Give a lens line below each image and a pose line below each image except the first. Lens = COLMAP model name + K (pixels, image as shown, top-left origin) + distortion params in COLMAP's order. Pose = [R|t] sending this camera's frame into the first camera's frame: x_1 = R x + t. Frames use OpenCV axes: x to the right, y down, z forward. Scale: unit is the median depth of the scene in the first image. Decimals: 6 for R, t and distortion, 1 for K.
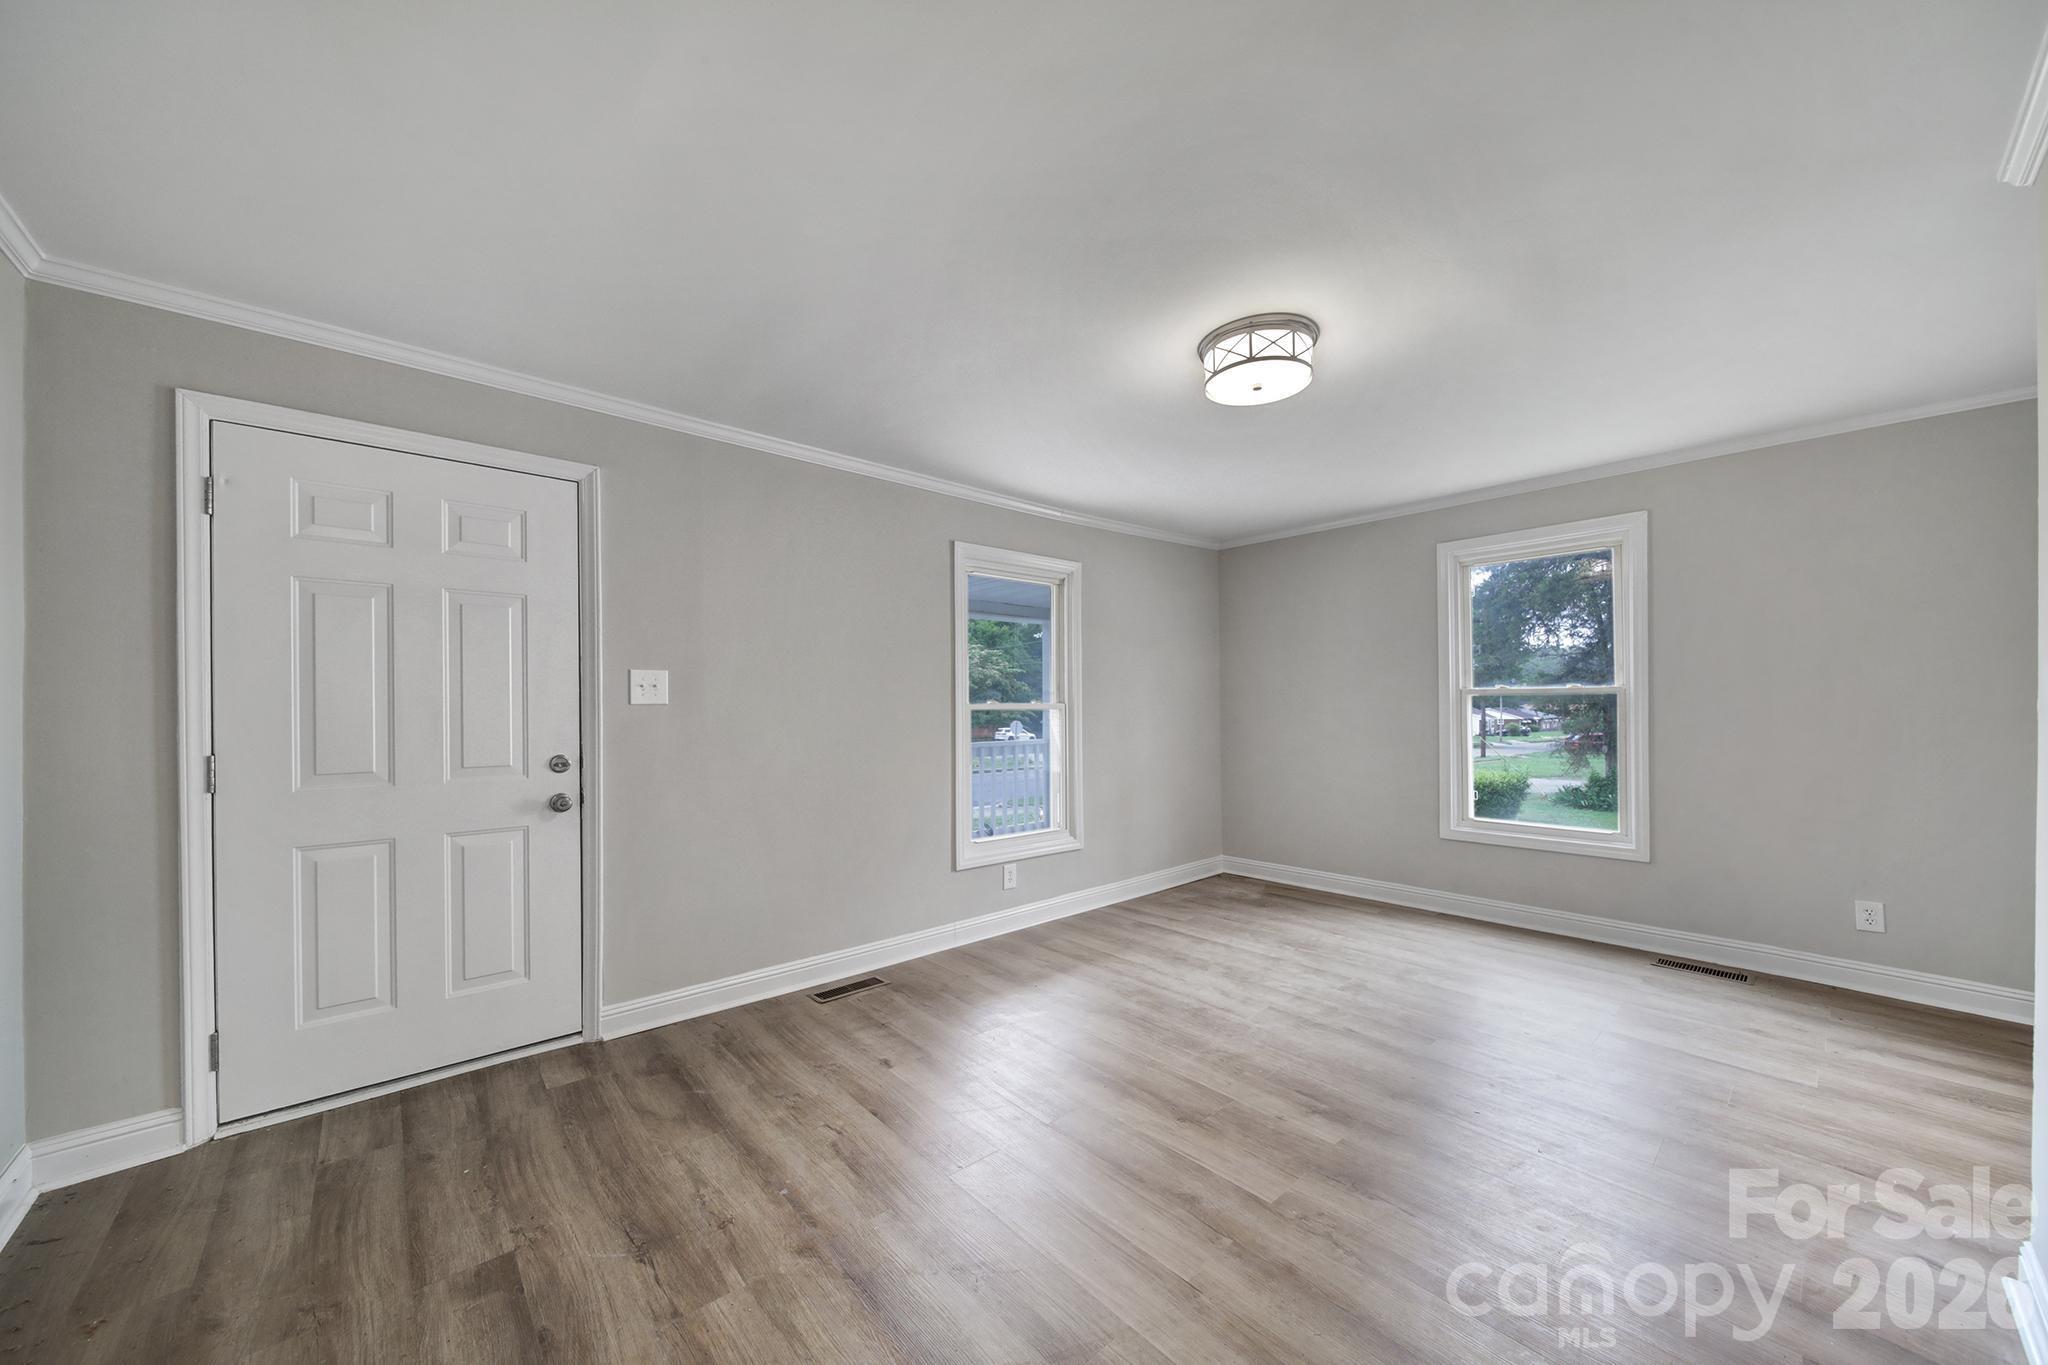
lens RADIAL K [[735.7, 0, 1024.0], [0, 735.7, 682.5], [0, 0, 1]] dist [-0.000306, -0.002264]
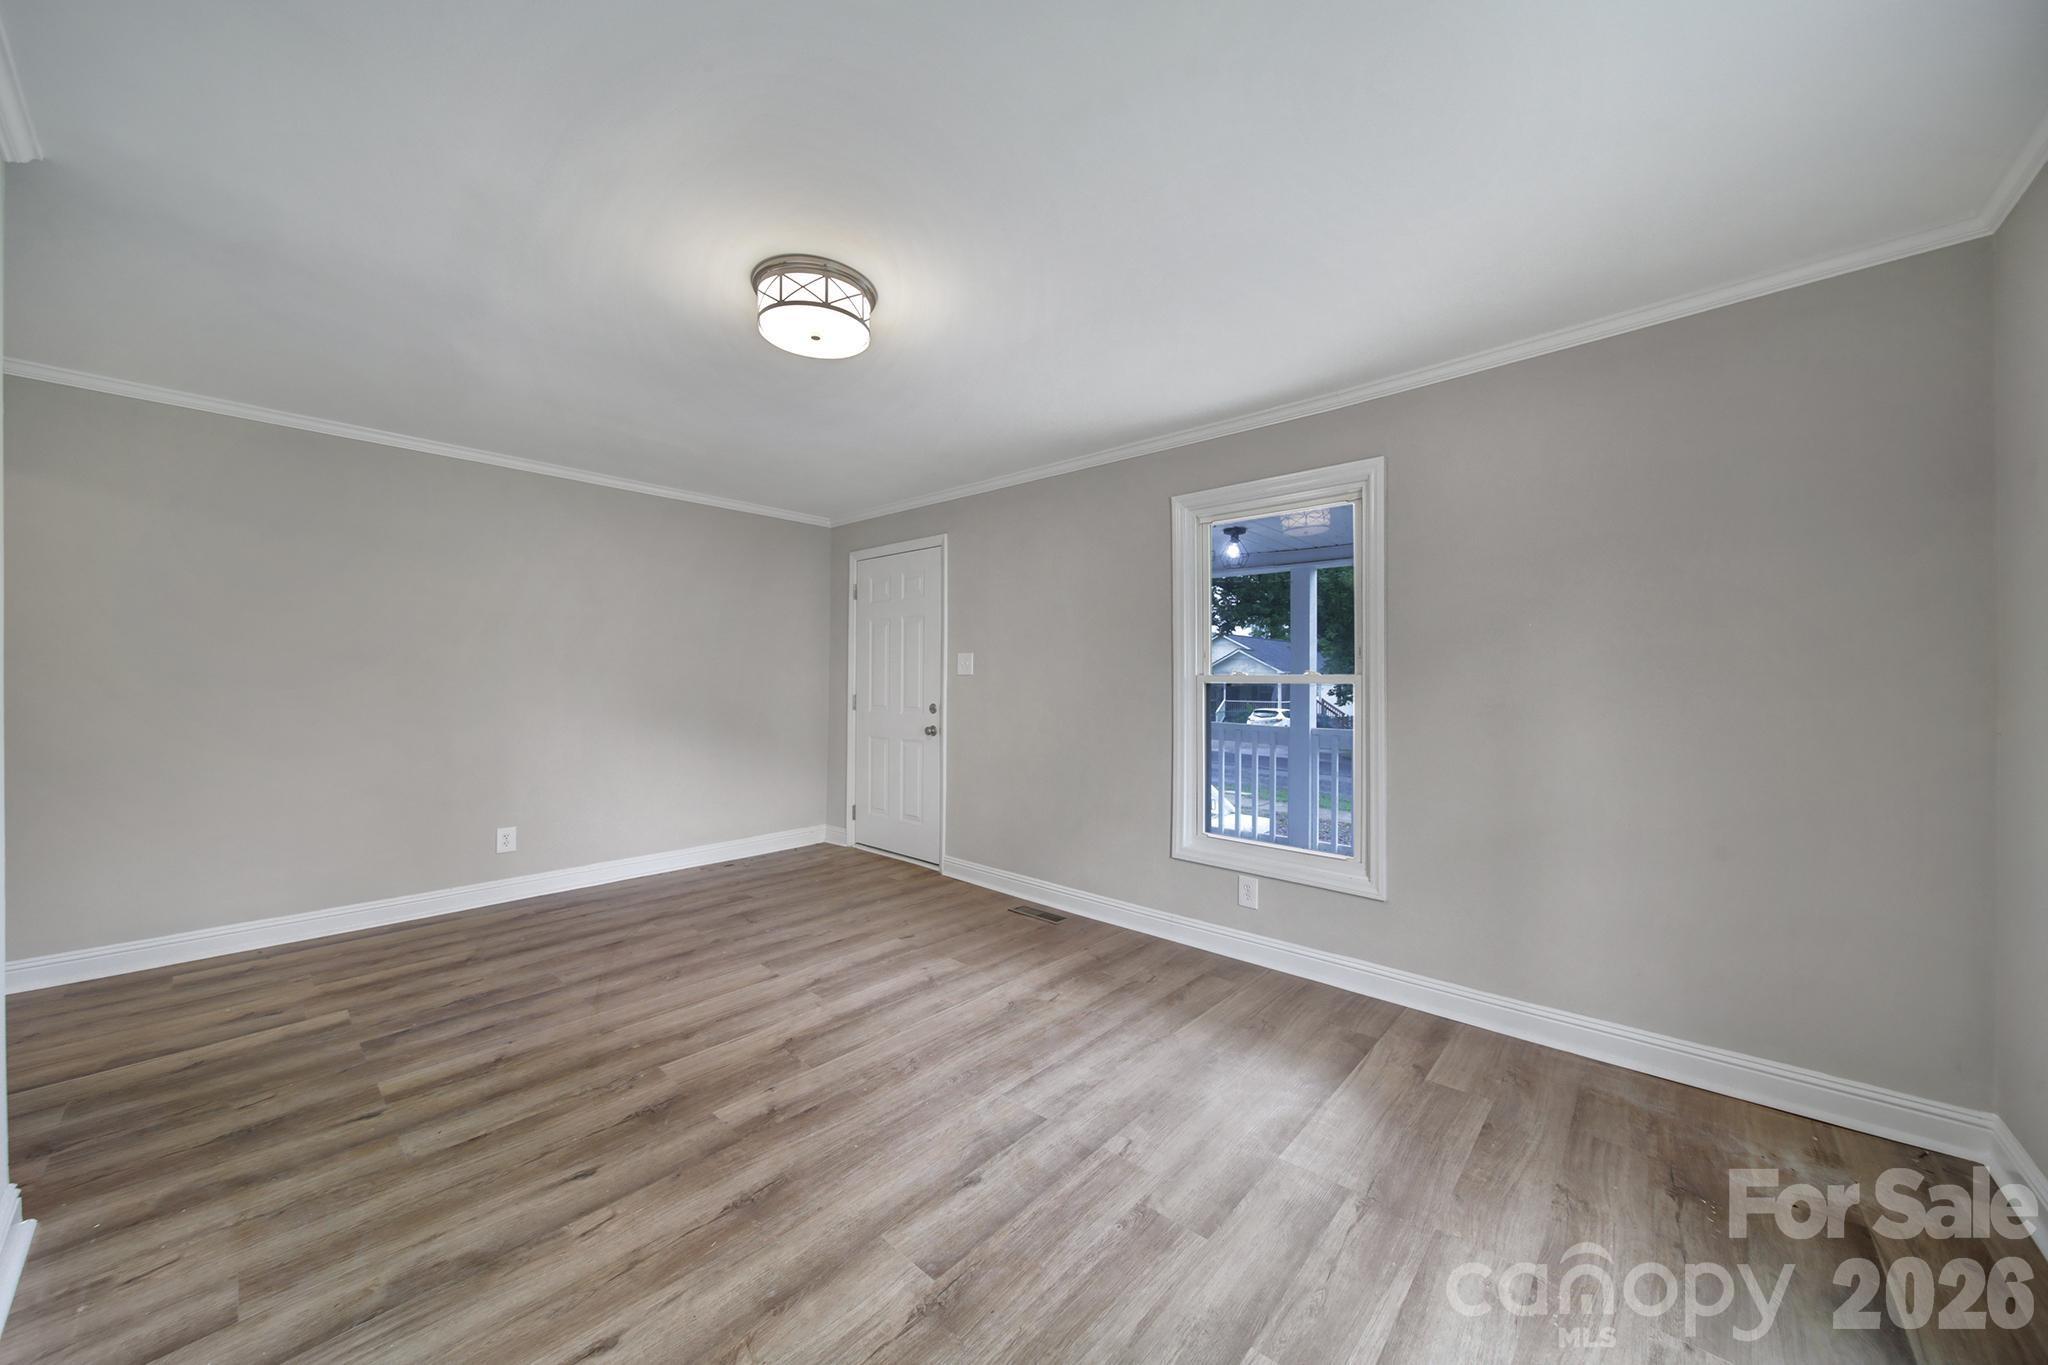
lens RADIAL K [[725.0, 0, 1022.4], [0, 725.0, 671.9], [0, 0, 1]] dist [-0.000495, -0.001918]
pose [[0.109403, -0.004662, -0.993987, 1.078782], [0.018812, 0.999820, -0.002619, 0.029895], [0.993820, -0.018412, 0.109470, 0.983114]]
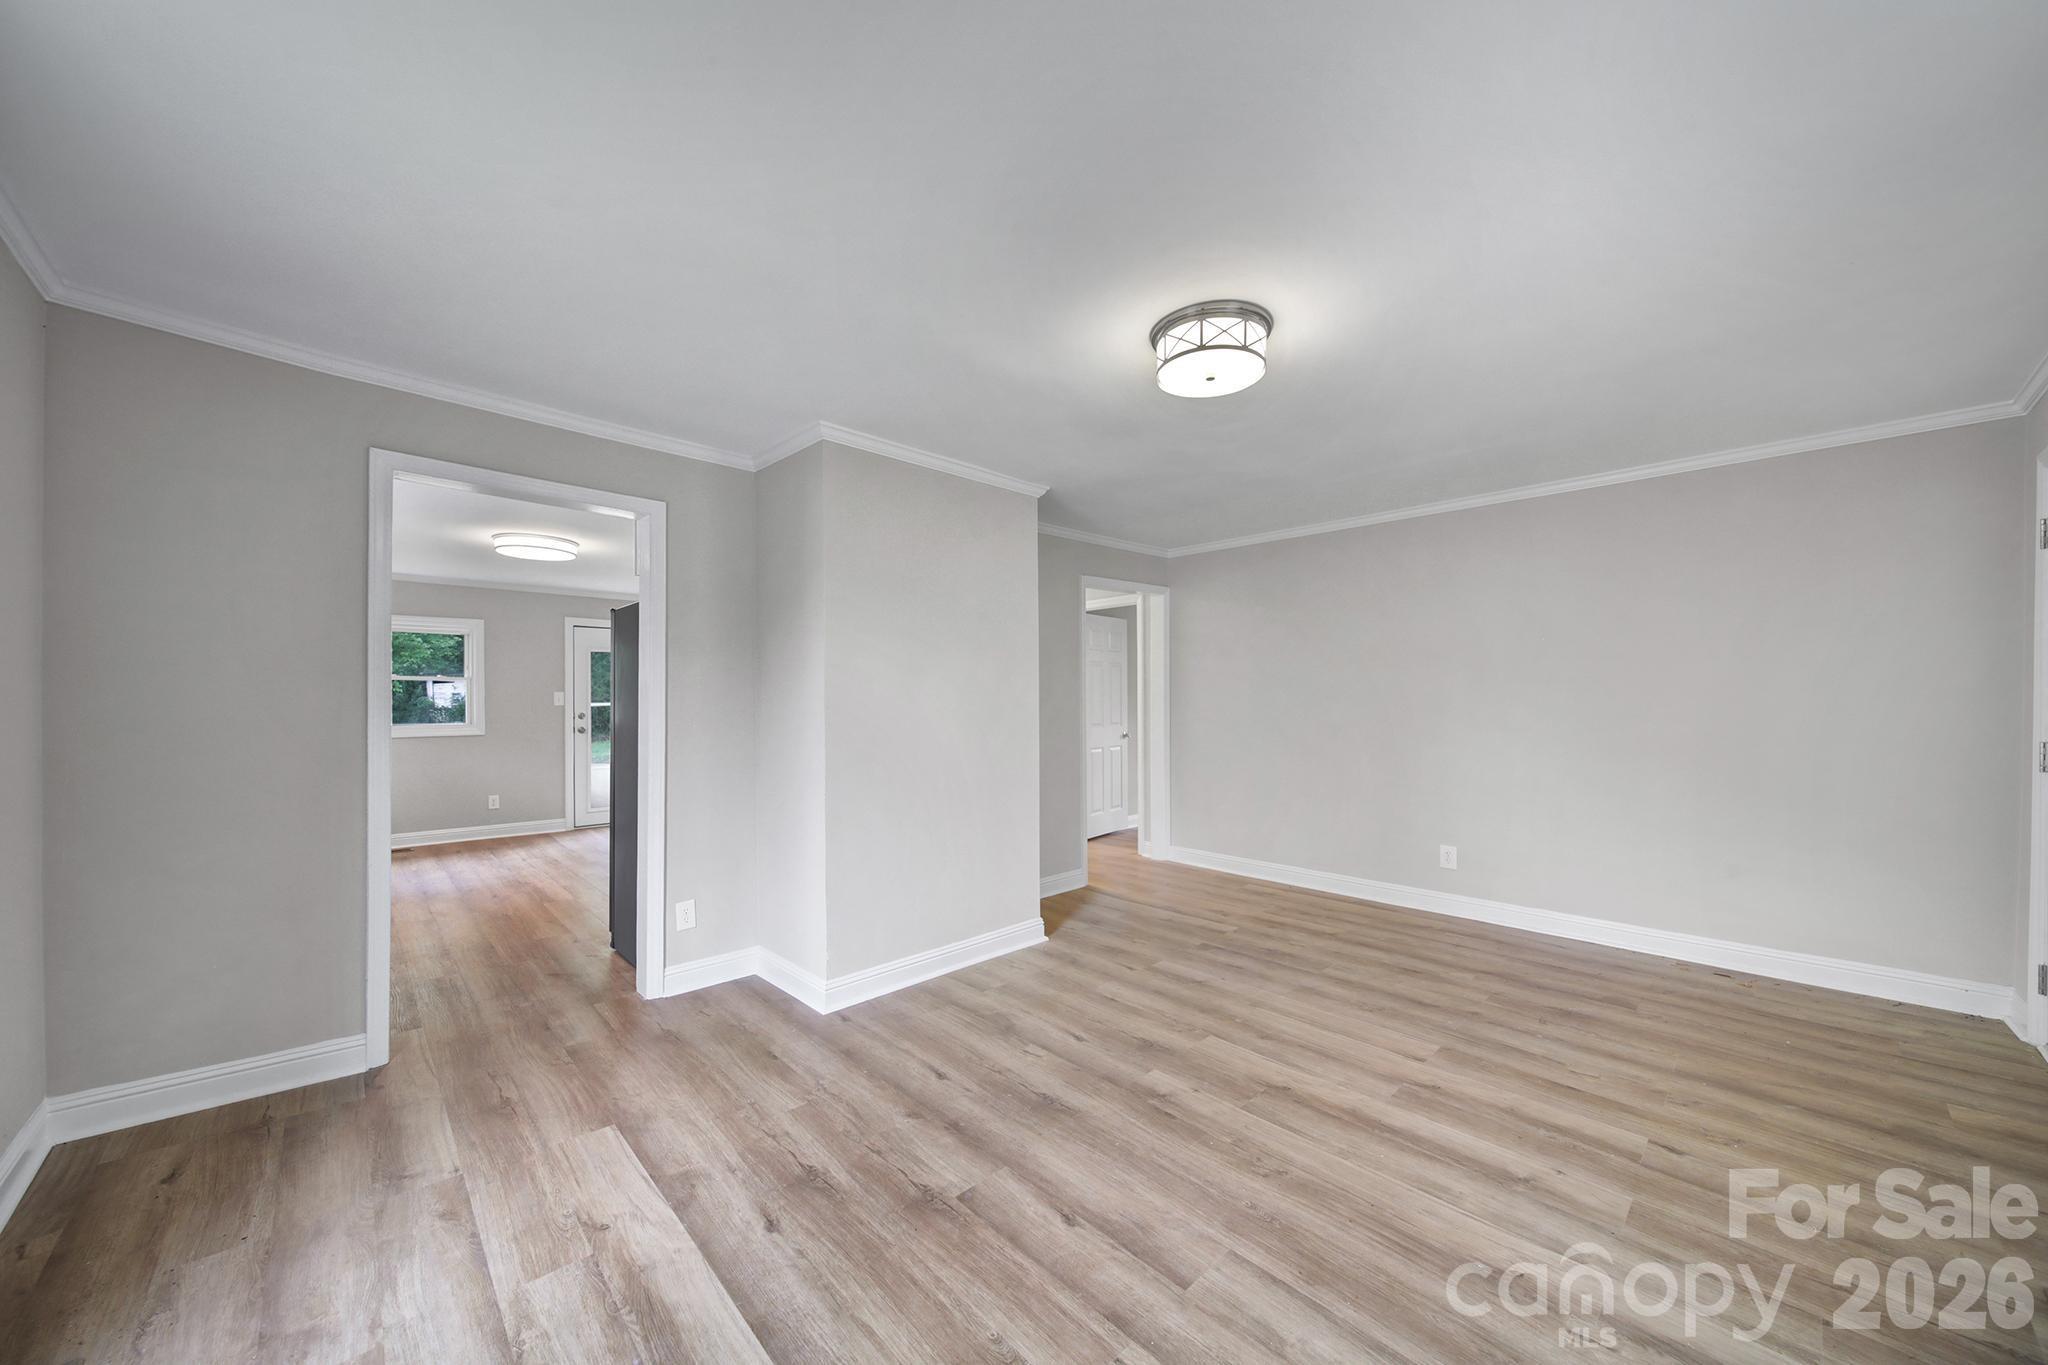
lens RADIAL K [[731.5, 0, 1021.1], [0, 731.5, 726.9], [0, 0, 1]] dist [-0.010911, -0.000022]
pose [[-0.999727, 0.005876, -0.022602, 0.496317], [0.005538, 0.999872, 0.014988, 0.033169], [0.022687, 0.014859, -0.999632, 1.627516]]
